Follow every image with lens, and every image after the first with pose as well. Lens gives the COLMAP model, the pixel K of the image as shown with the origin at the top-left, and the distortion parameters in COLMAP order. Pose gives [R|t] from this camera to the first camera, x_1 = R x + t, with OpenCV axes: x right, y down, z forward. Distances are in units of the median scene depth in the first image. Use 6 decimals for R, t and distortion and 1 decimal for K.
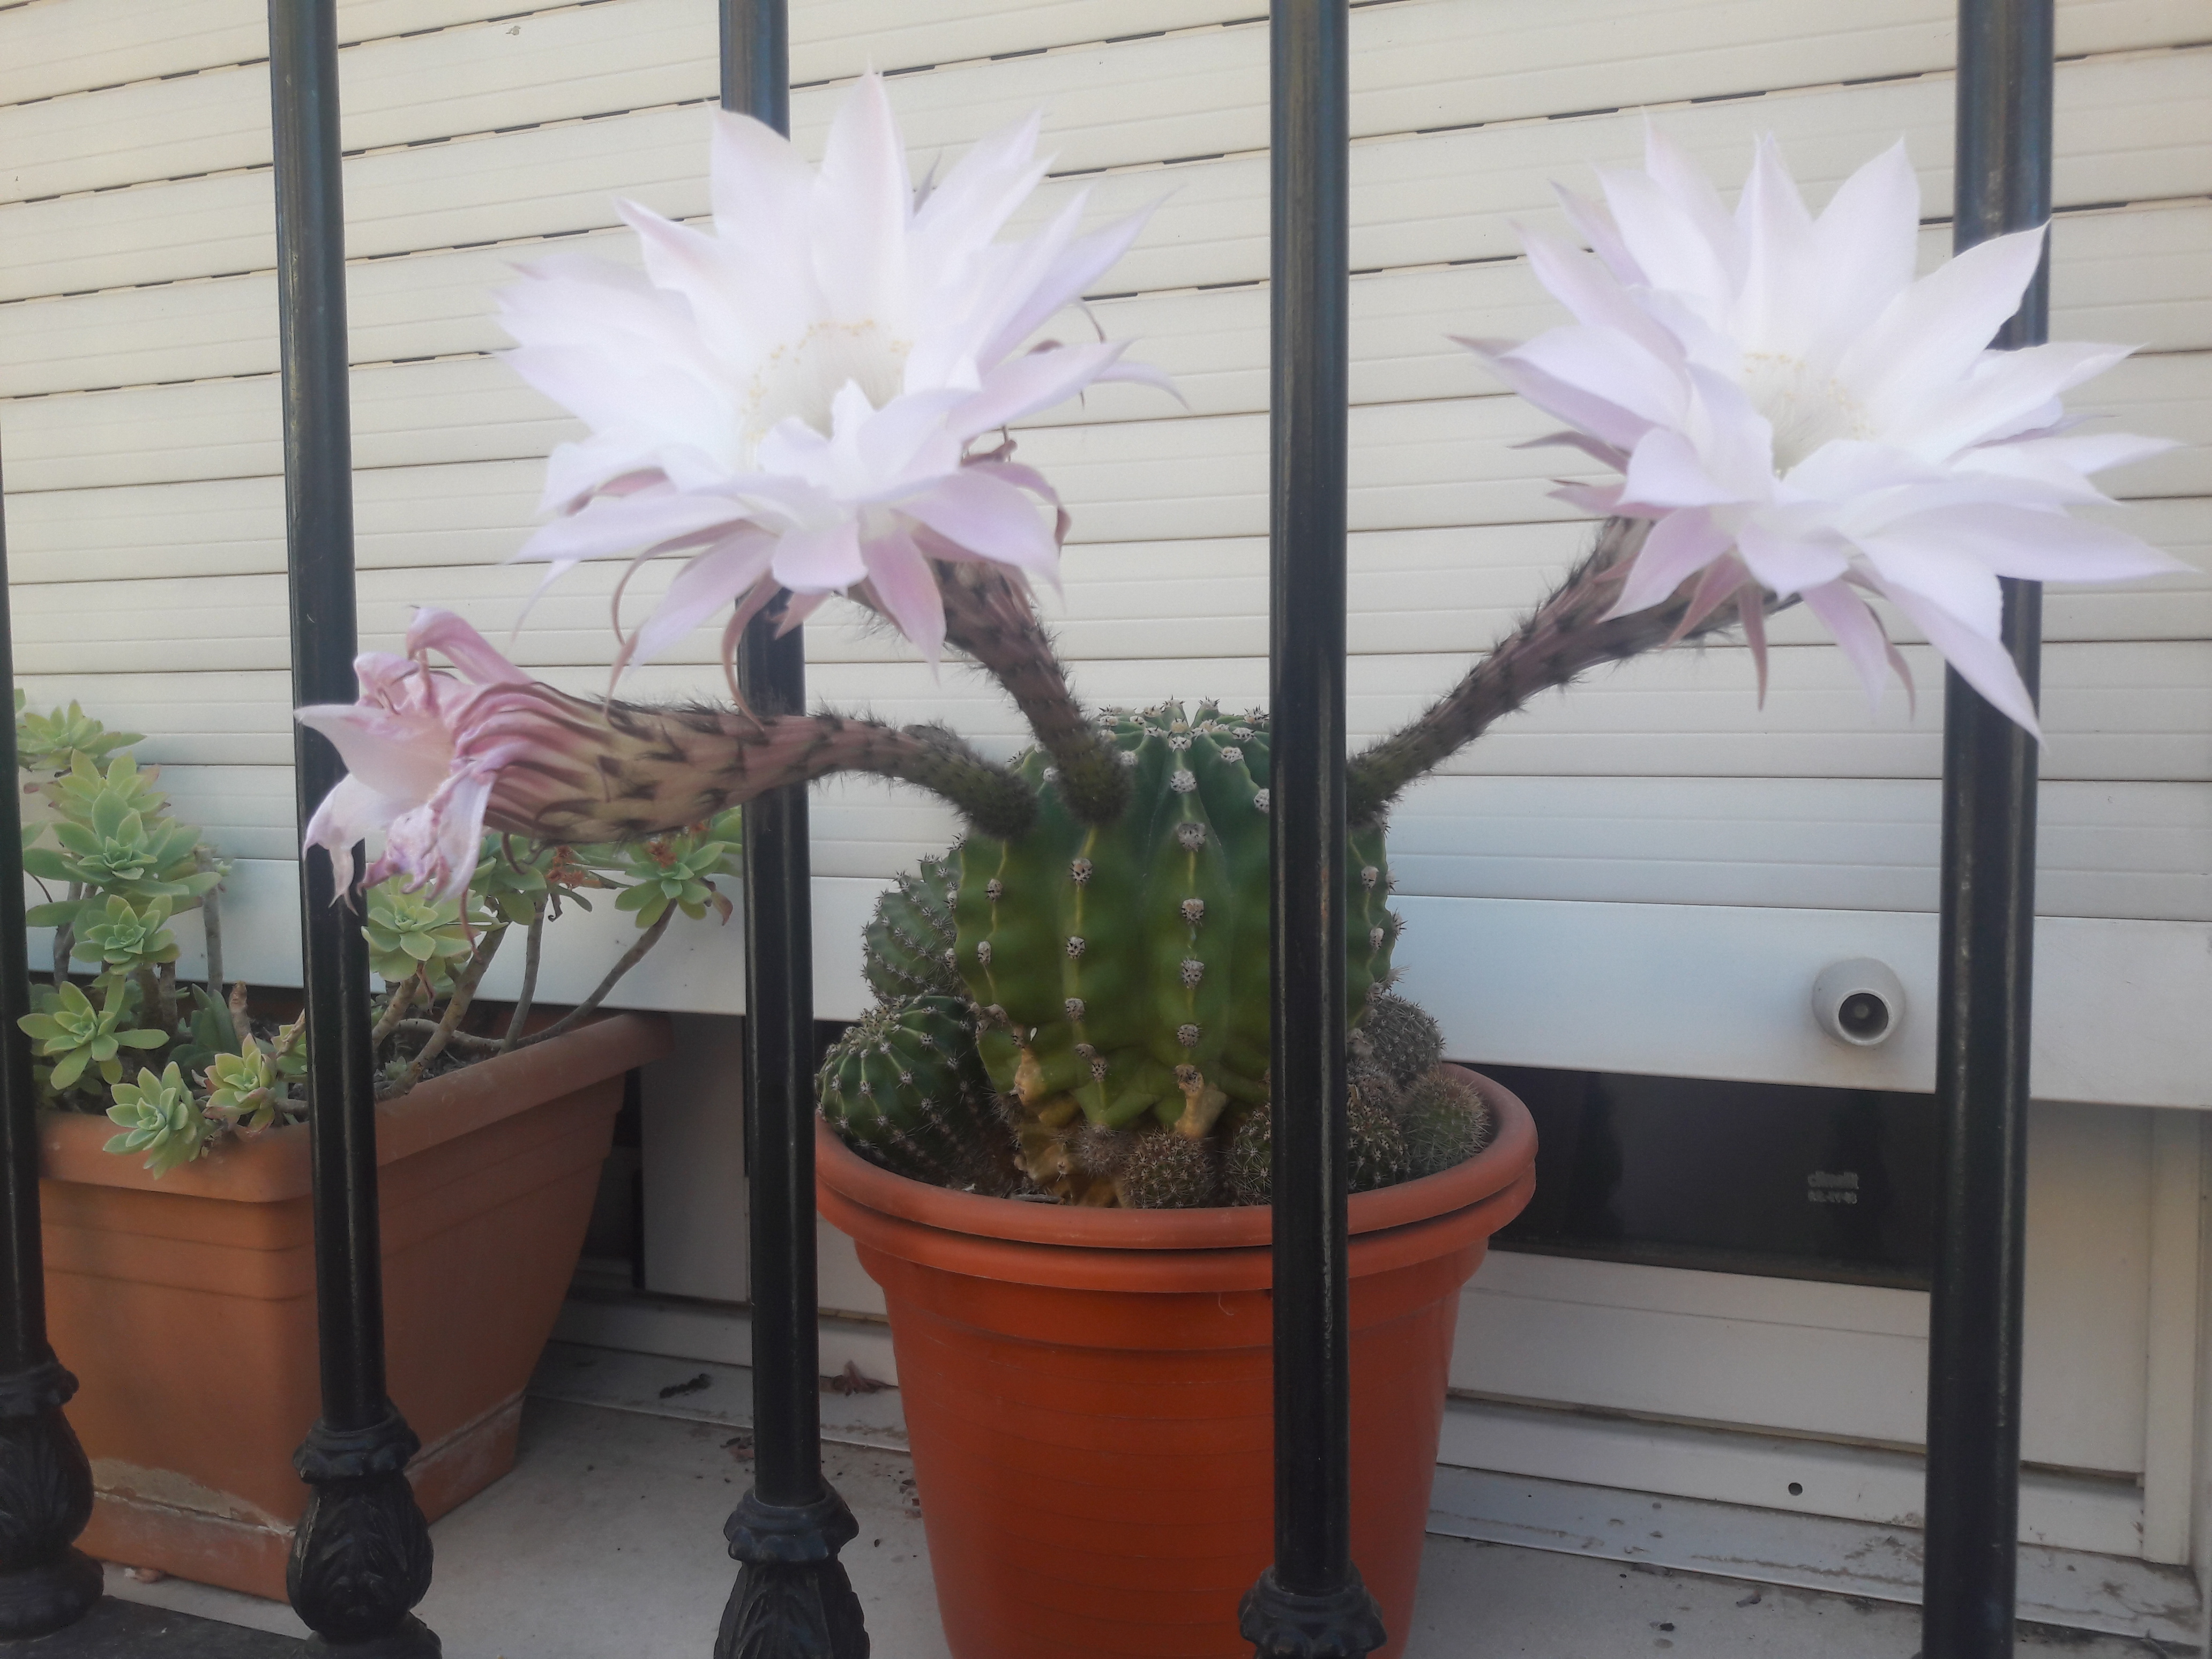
lens RADIAL K [[1830.4, 0, 1106.0], [0, 1830.4, 829.5], [0, 0, 1]] dist [0.099747, -0.160907]
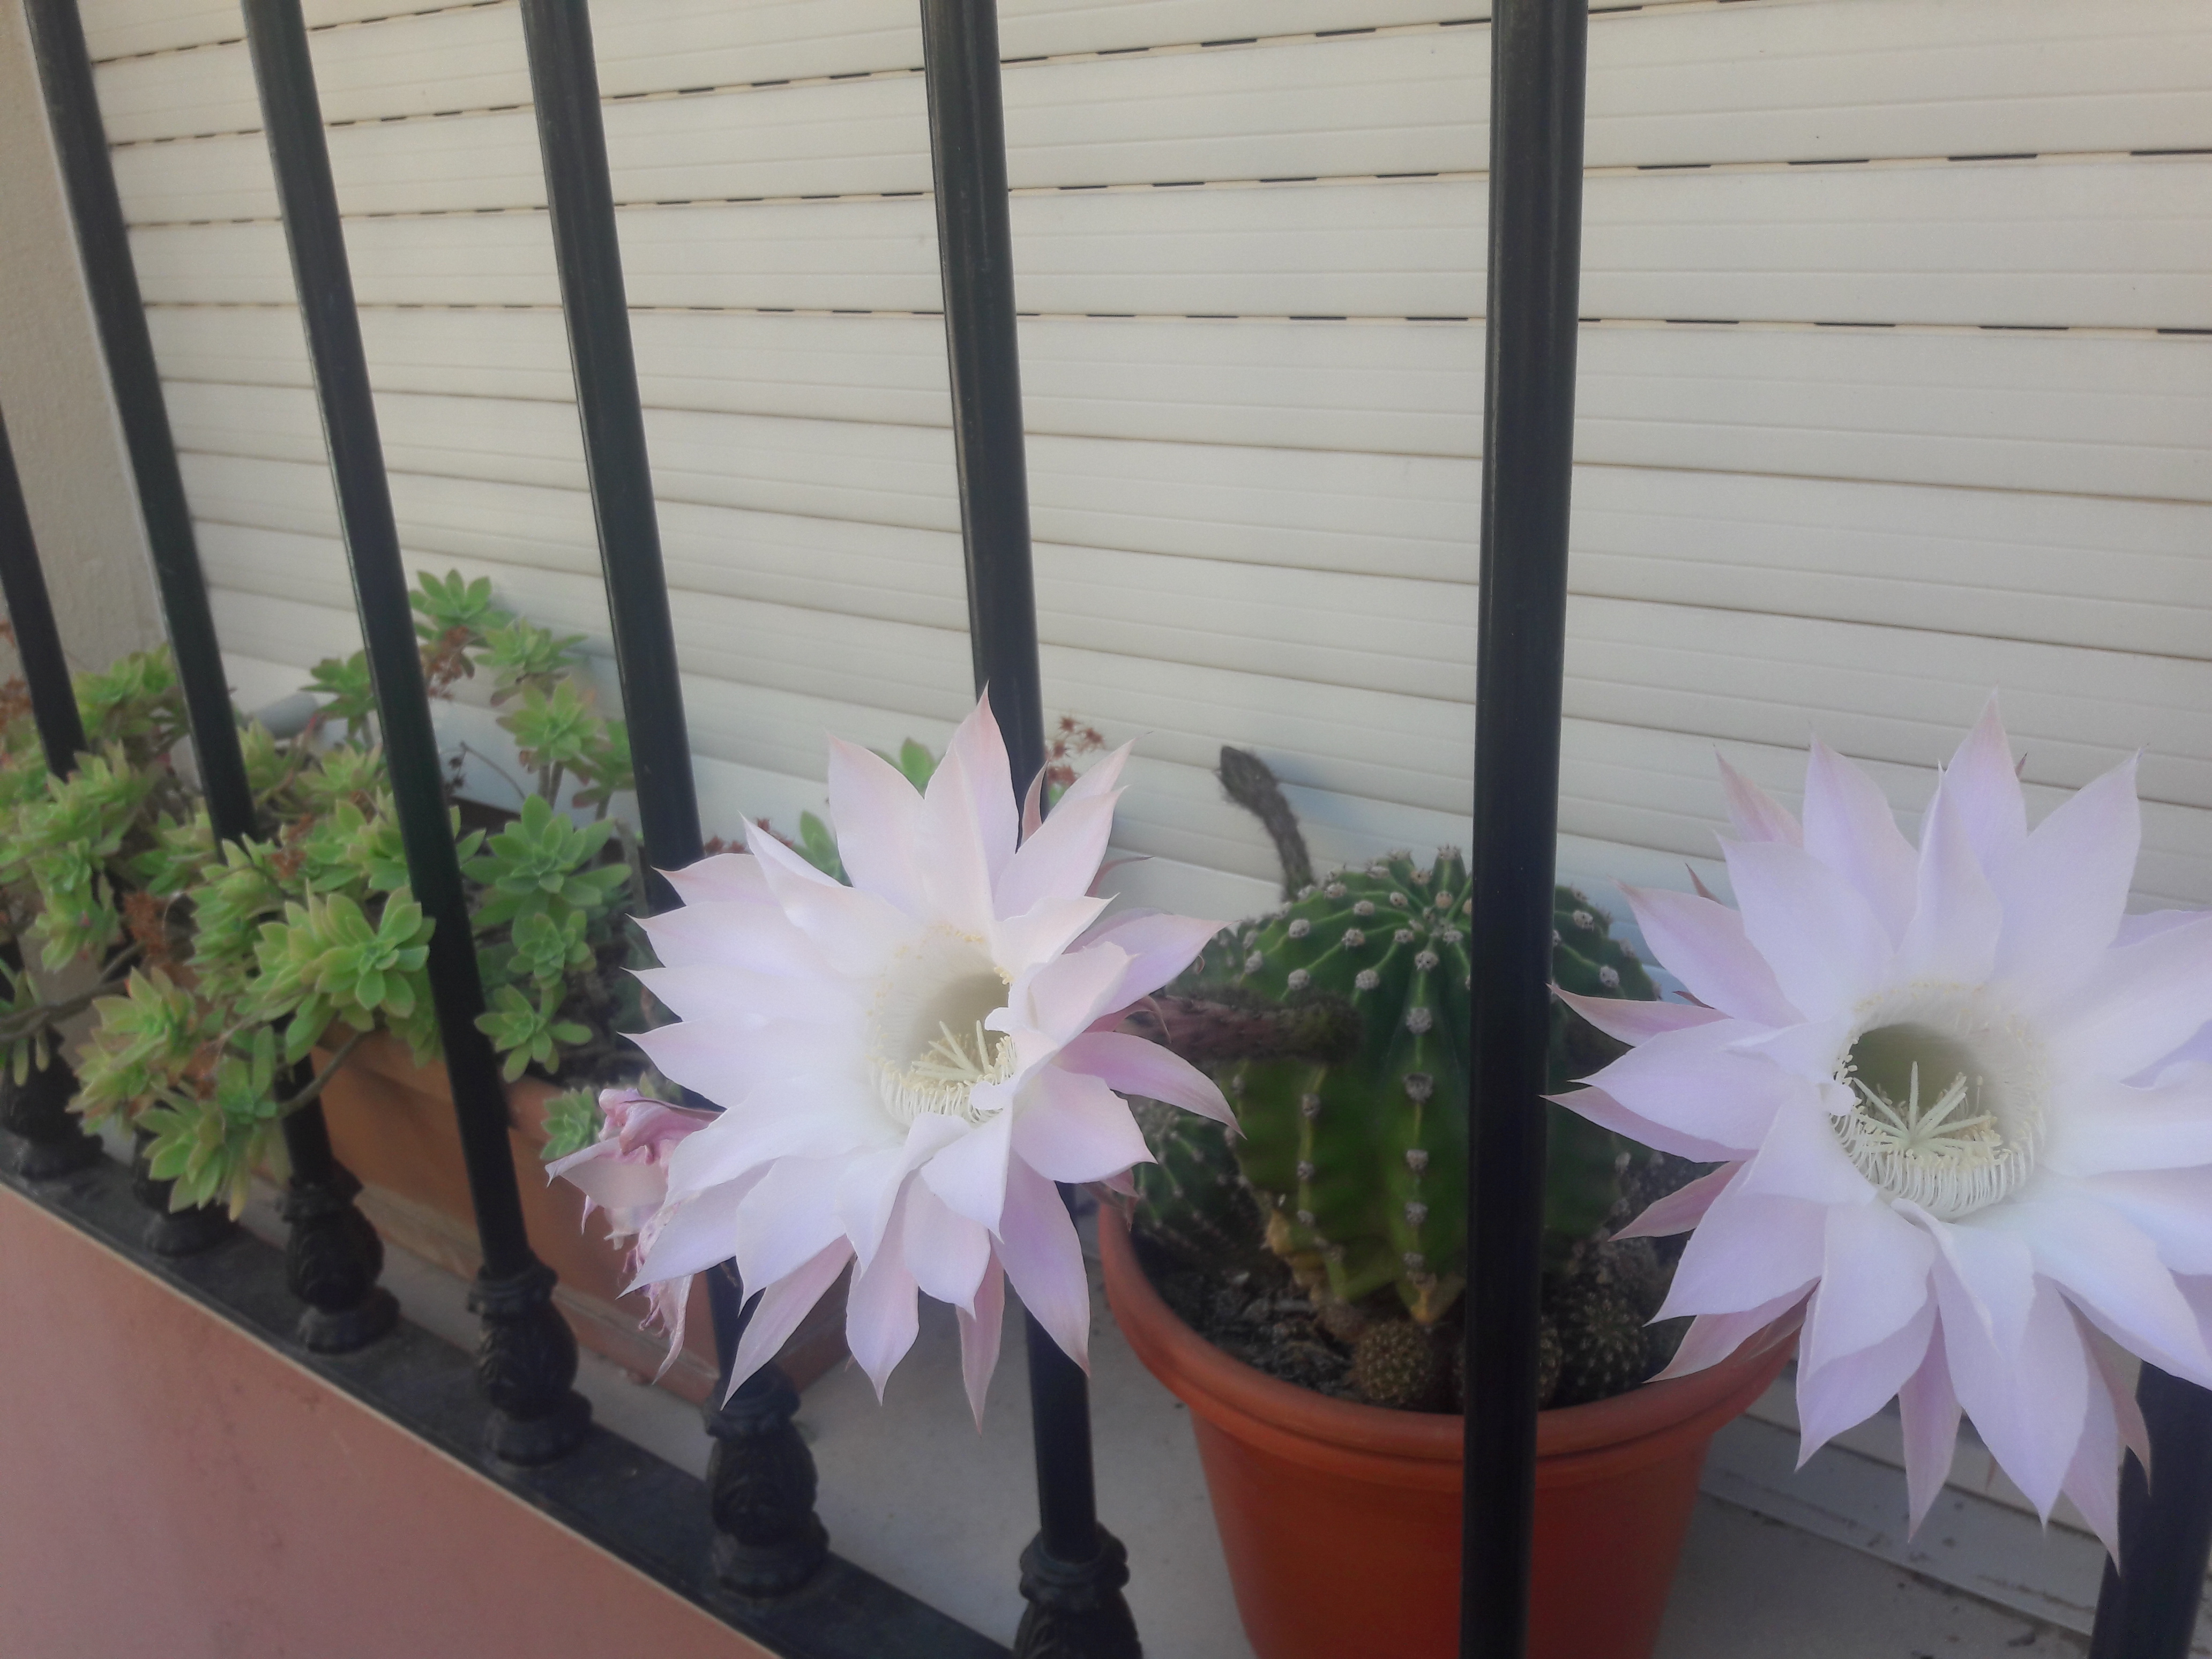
lens RADIAL K [[1842.1, 0, 1106.0], [0, 1842.1, 829.5], [0, 0, 1]] dist [-0.007908, -0.005100]
pose [[0.961476, 0.053008, -0.269729, 0.135282], [0.024578, 0.960724, 0.276415, -0.382951], [0.273788, -0.272396, 0.922410, 0.061396]]
